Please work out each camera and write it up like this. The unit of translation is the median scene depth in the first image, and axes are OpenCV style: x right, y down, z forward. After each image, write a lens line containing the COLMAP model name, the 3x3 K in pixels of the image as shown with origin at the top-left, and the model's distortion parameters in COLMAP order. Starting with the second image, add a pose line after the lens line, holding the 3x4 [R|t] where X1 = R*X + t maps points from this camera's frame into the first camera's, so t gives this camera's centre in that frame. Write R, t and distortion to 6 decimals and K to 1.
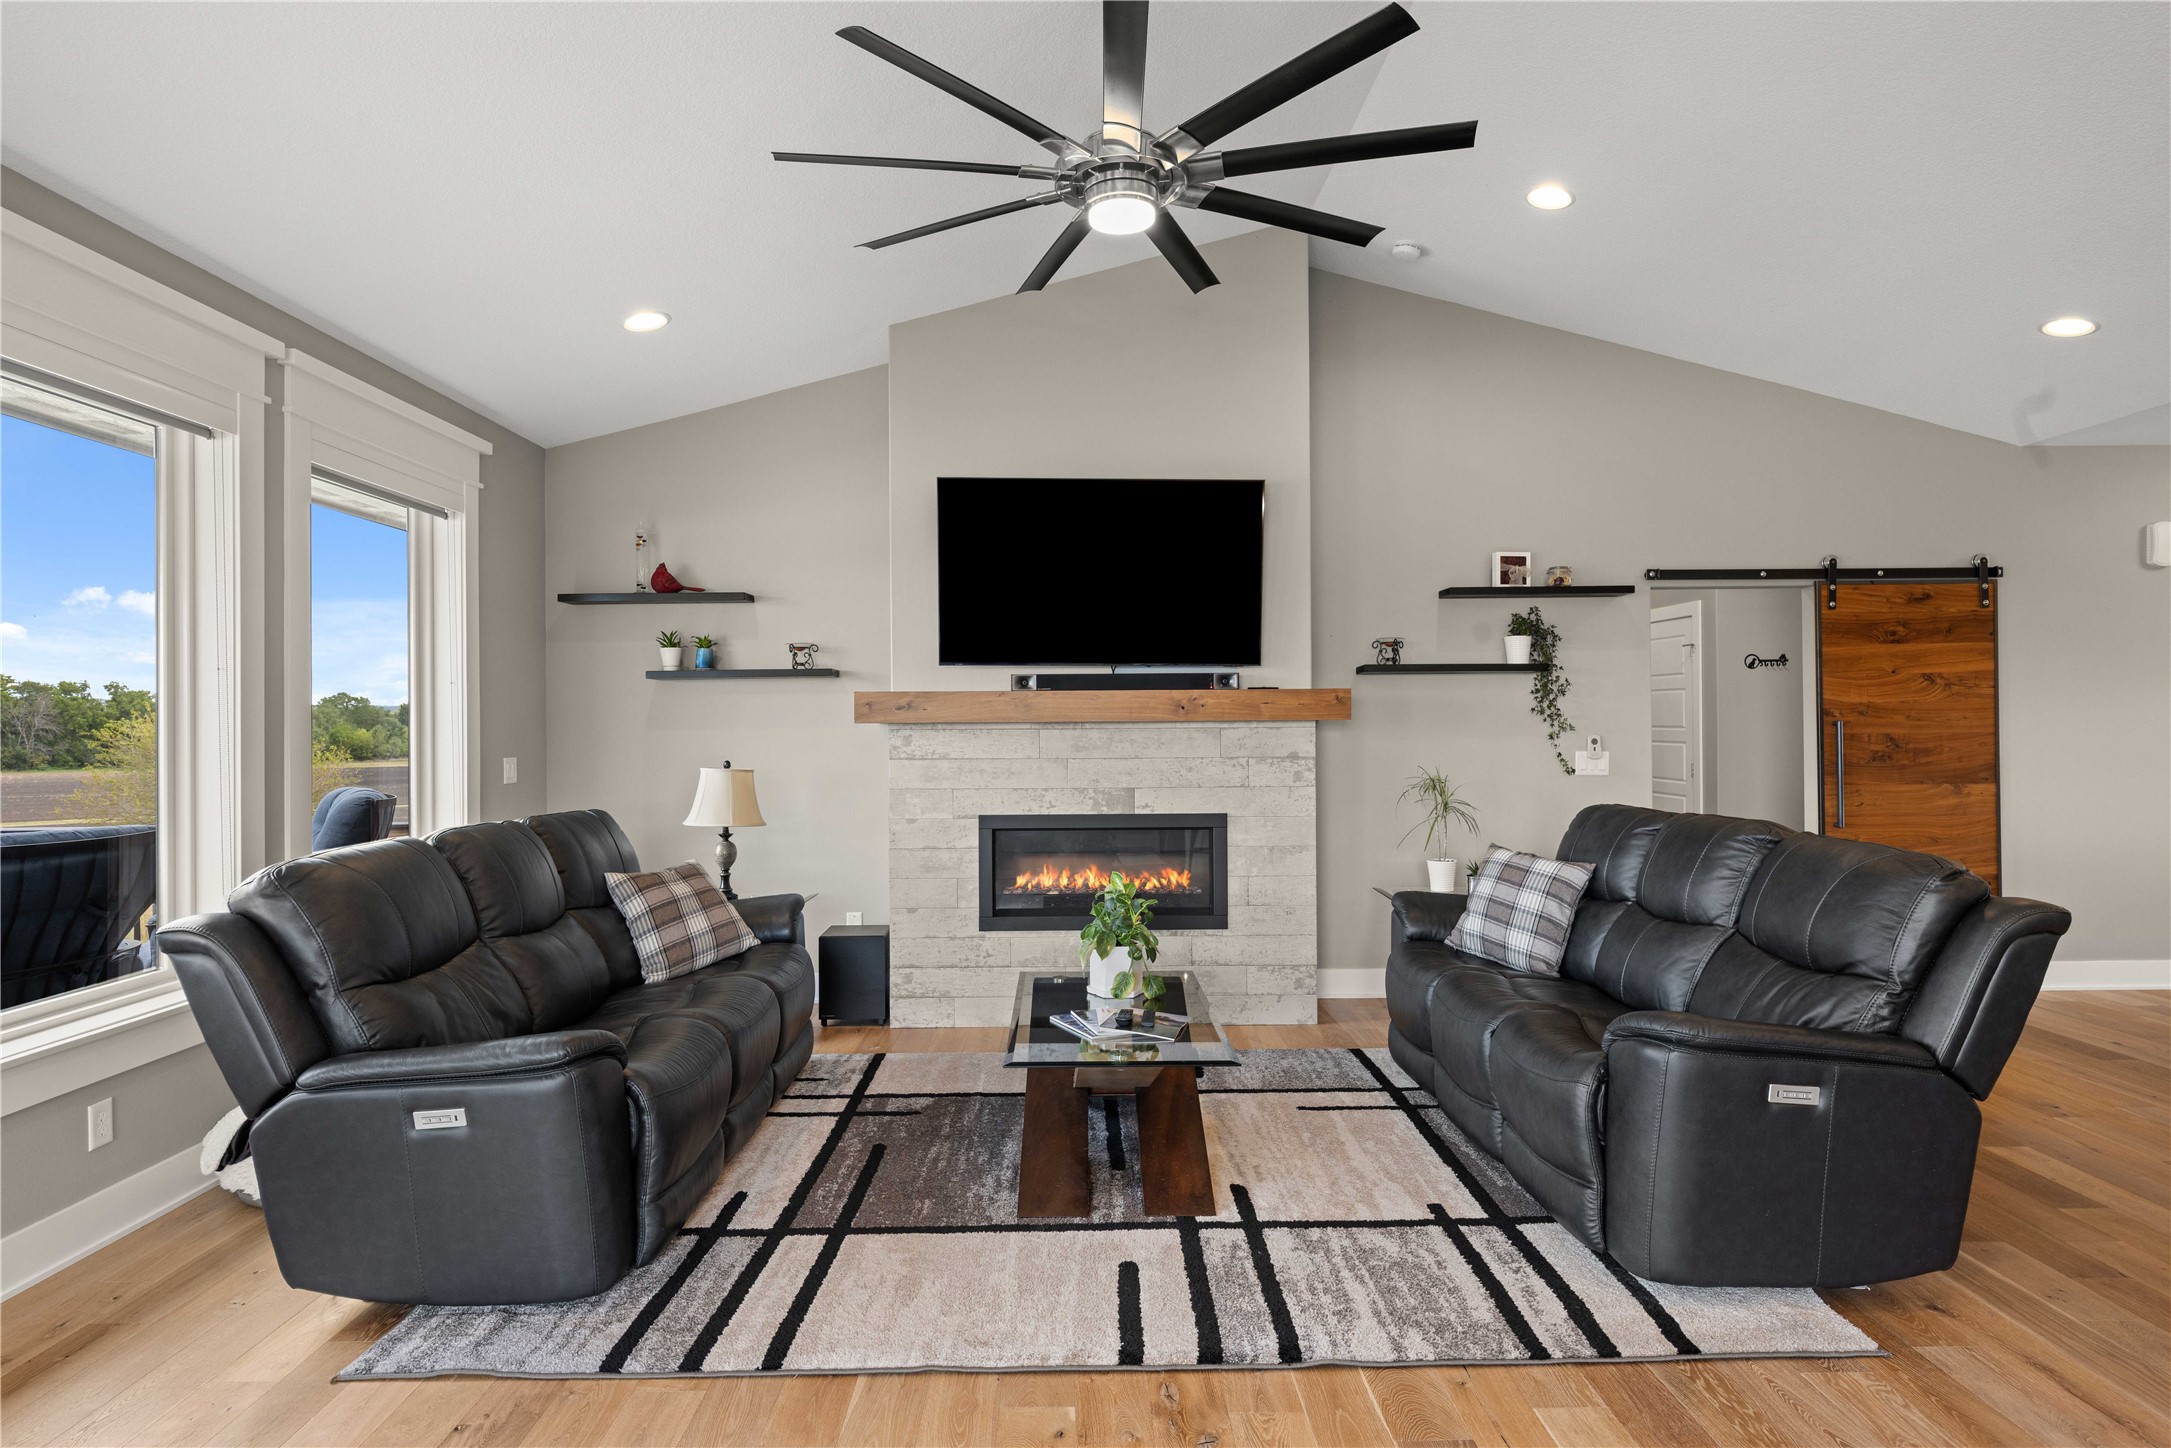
lens RADIAL K [[1182.6, 0, 1085.5], [0, 1182.6, 724.0], [0, 0, 1]] dist [0.004039, 0.000129]
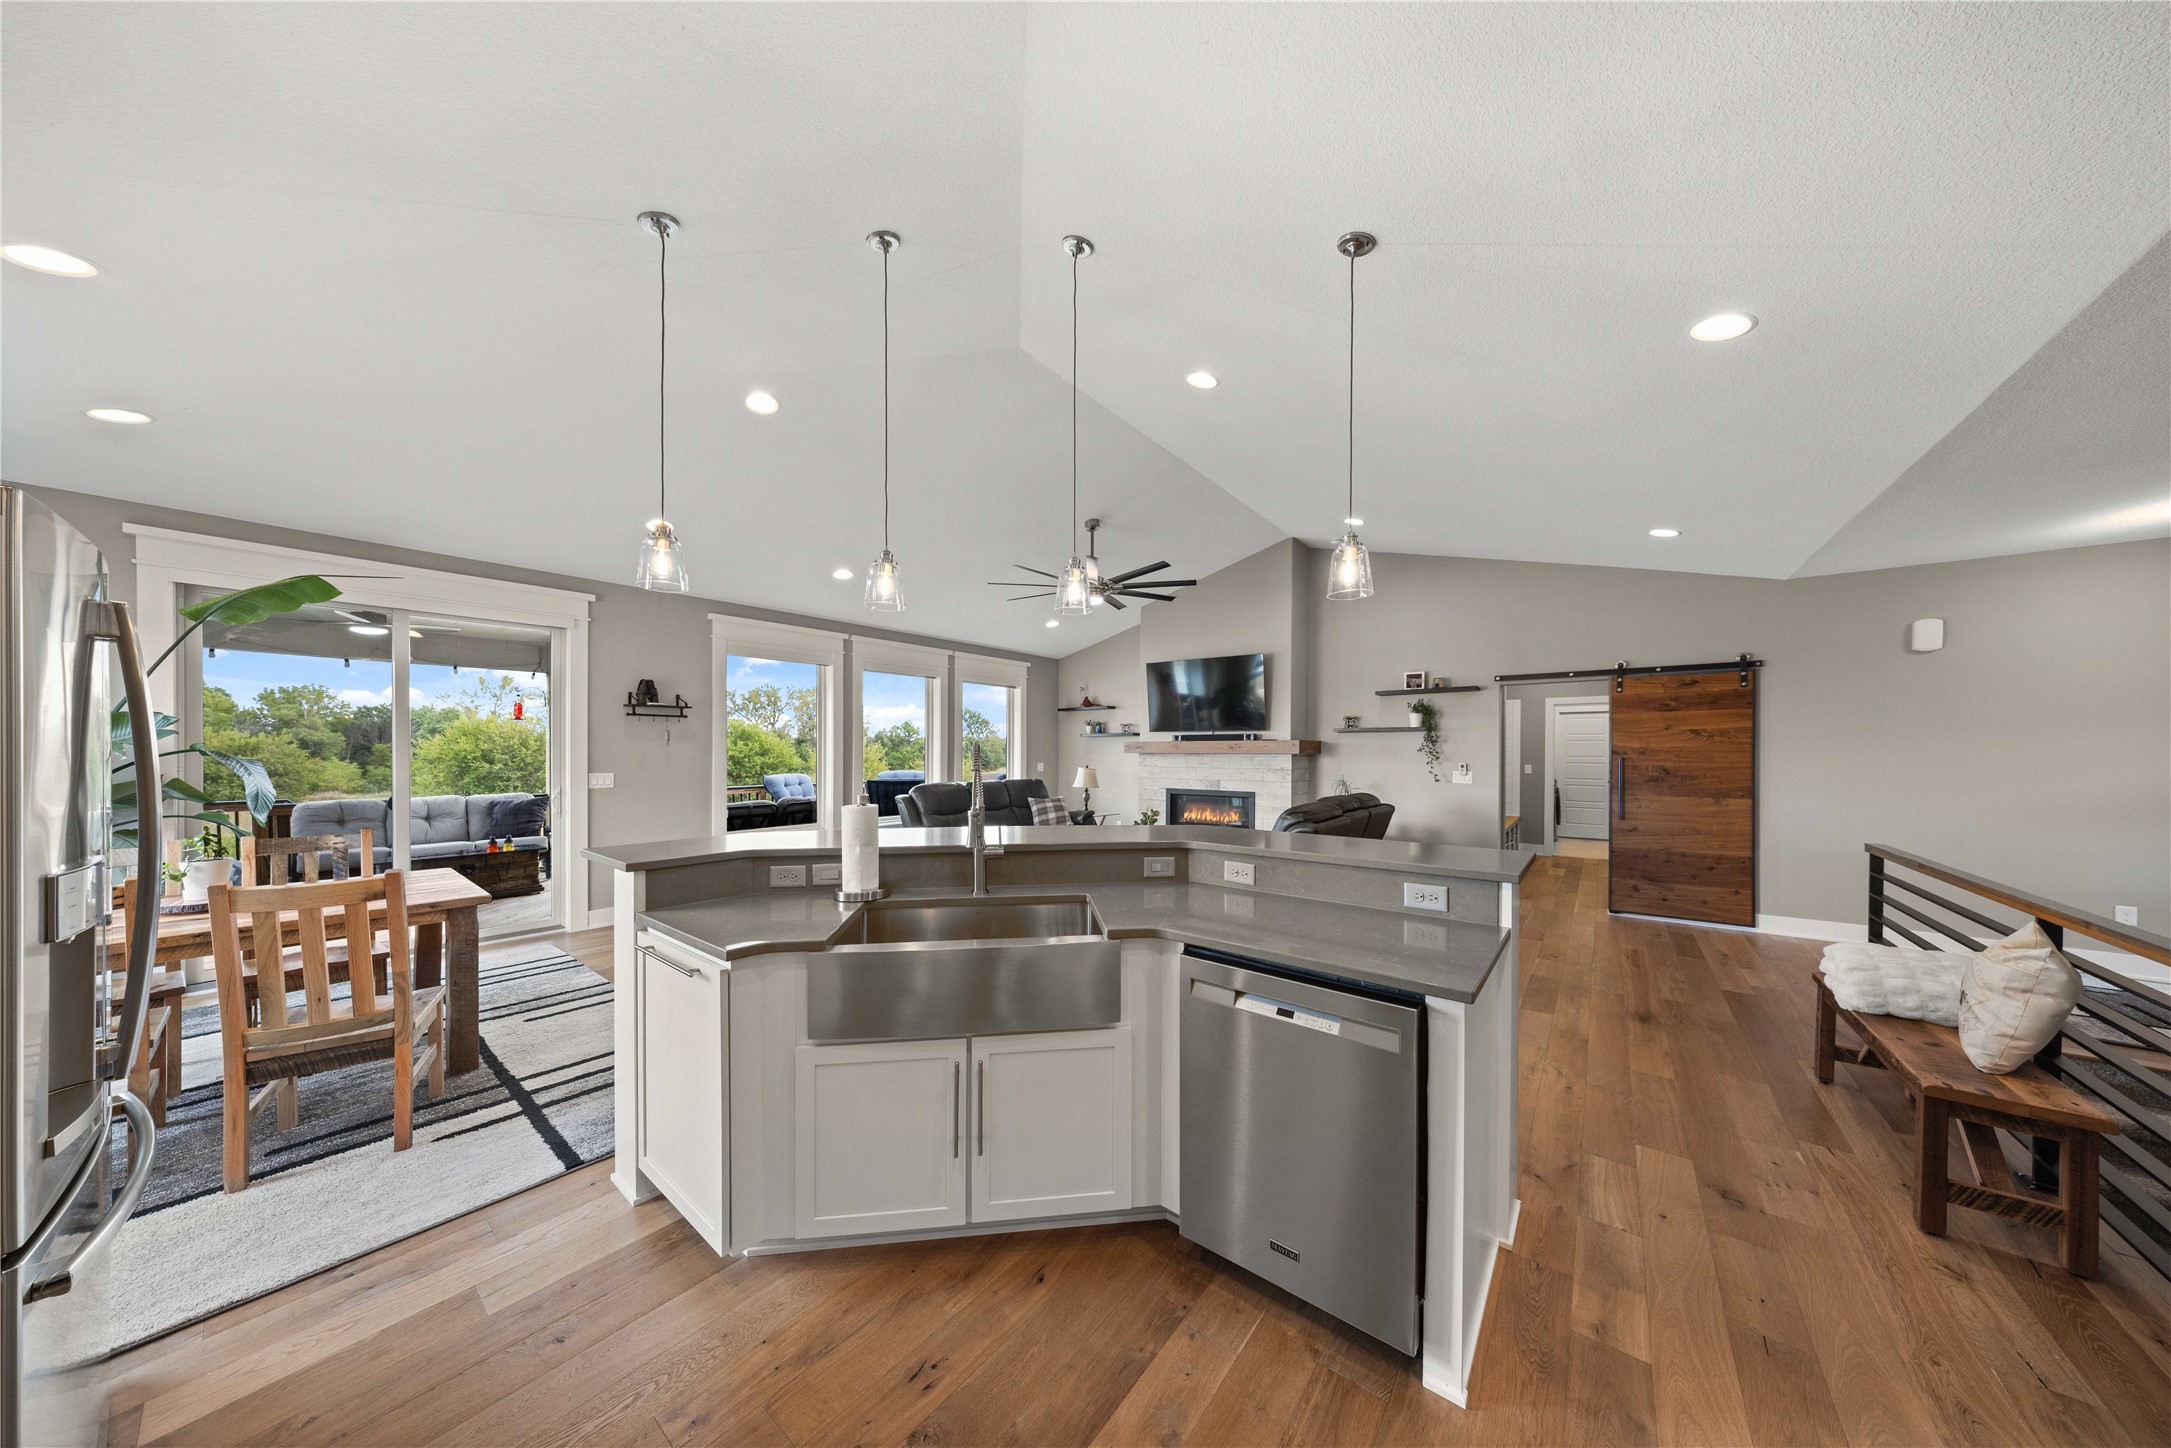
lens RADIAL K [[653.5, 0, 1086.8], [0, 653.5, 757.4], [0, 0, 1]] dist [-0.000112, -0.000038]
pose [[0.774695, 0.015704, -0.632140, 0.632769], [-0.007676, 0.999851, 0.015432, -0.011532], [0.632288, -0.007103, 0.774701, -0.223094]]
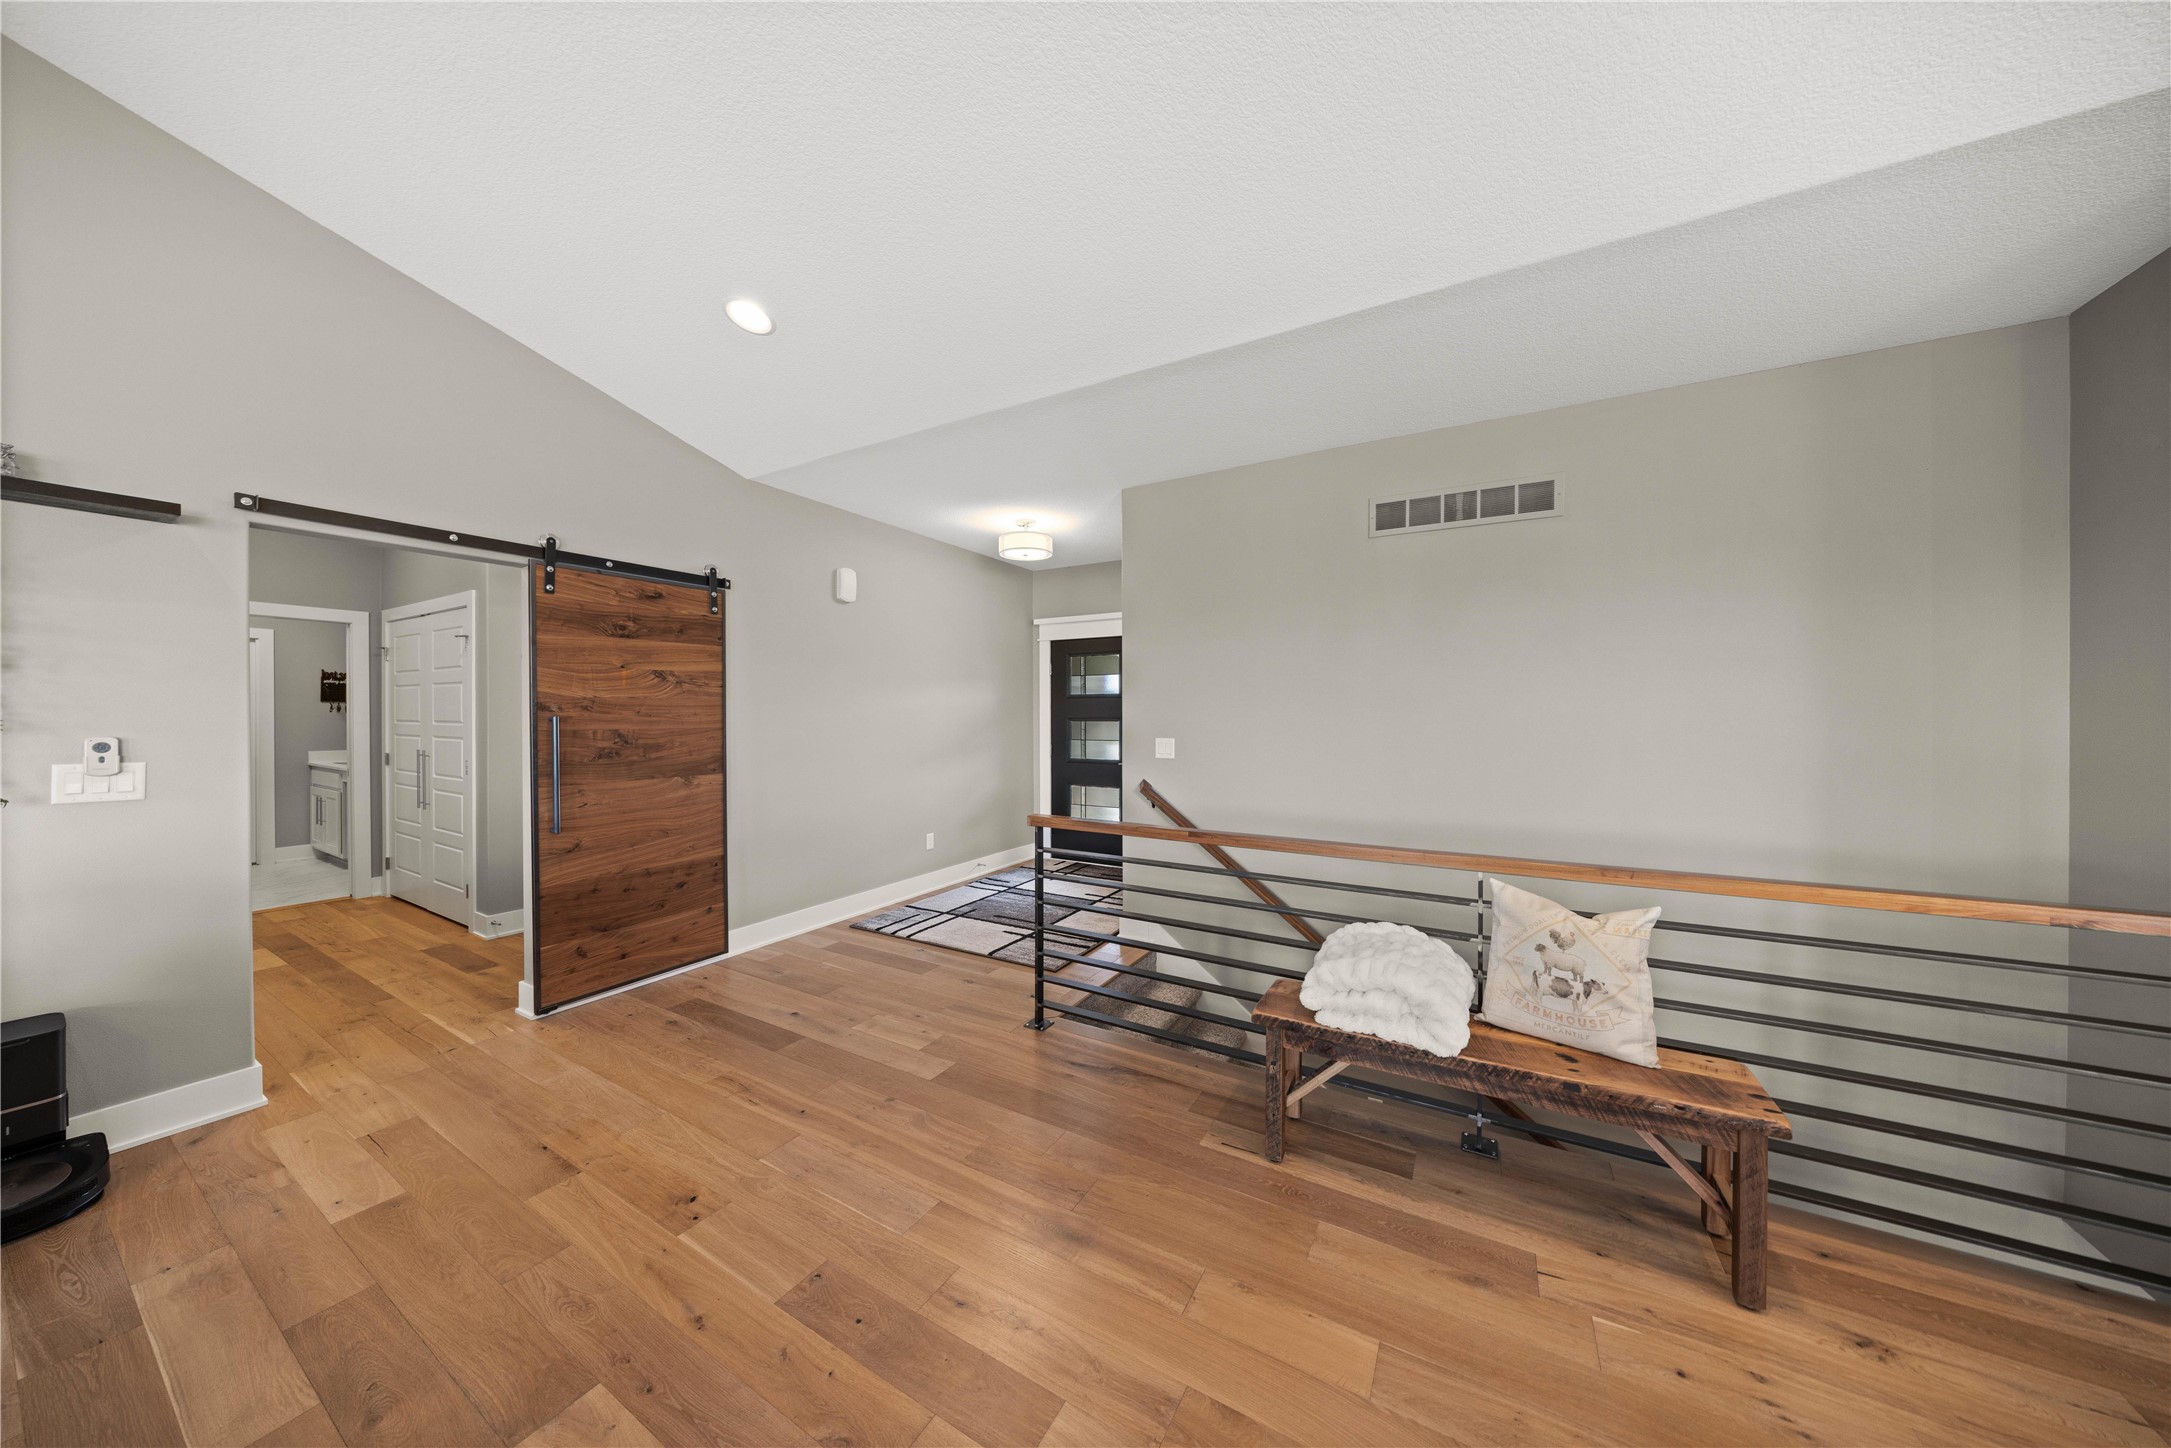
lens RADIAL K [[681.4, 0, 1092.6], [0, 681.4, 717.3], [0, 0, 1]] dist [-0.010479, -0.000123]
pose [[0.511919, 0.005112, 0.859019, 0.398854], [-0.005203, 0.999982, -0.002850, -0.002527], [-0.859018, -0.003010, 0.511936, 0.376972]]
